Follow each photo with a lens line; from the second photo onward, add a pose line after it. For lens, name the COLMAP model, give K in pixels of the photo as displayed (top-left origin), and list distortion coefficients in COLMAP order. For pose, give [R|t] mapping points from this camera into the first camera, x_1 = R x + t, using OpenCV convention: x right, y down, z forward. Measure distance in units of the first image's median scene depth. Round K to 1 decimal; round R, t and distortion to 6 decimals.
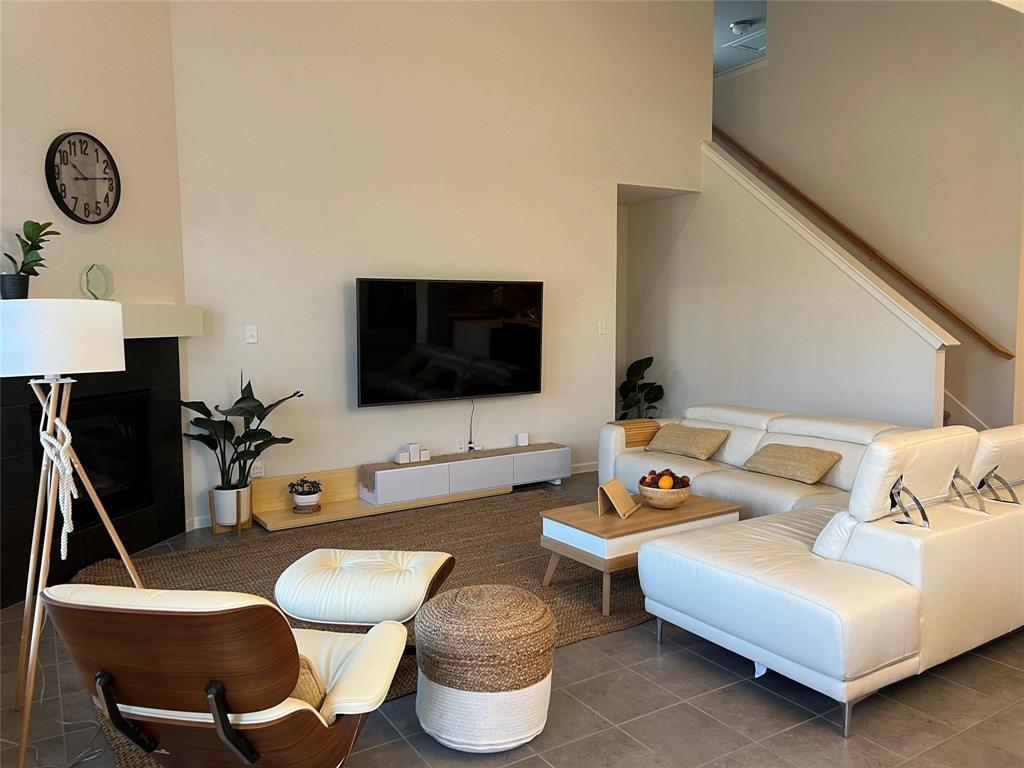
lens RADIAL K [[768.3, 0, 509.0], [0, 768.3, 386.1], [0, 0, 1]] dist [0.034618, -0.031275]
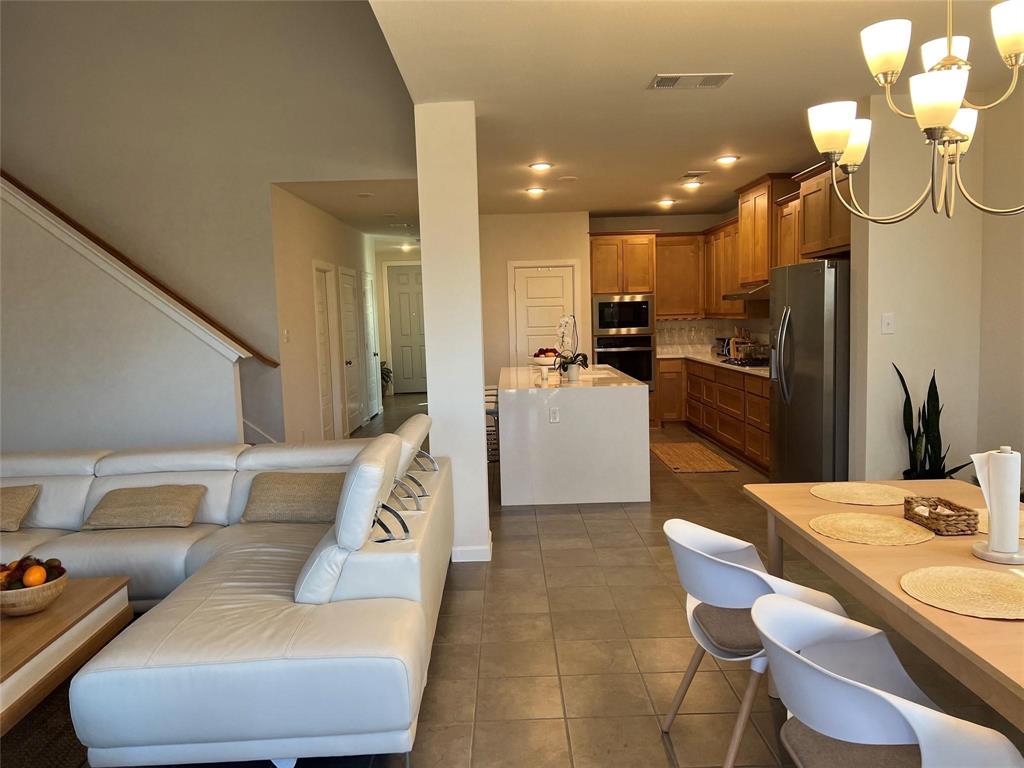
lens RADIAL K [[768.3, 0, 508.0], [0, 768.3, 388.4], [0, 0, 1]] dist [0.034618, -0.031275]
pose [[0.514328, -0.093275, 0.852506, -0.198444], [0.106196, 0.993344, 0.044615, -0.036193], [-0.850993, 0.067586, 0.520810, 0.326403]]
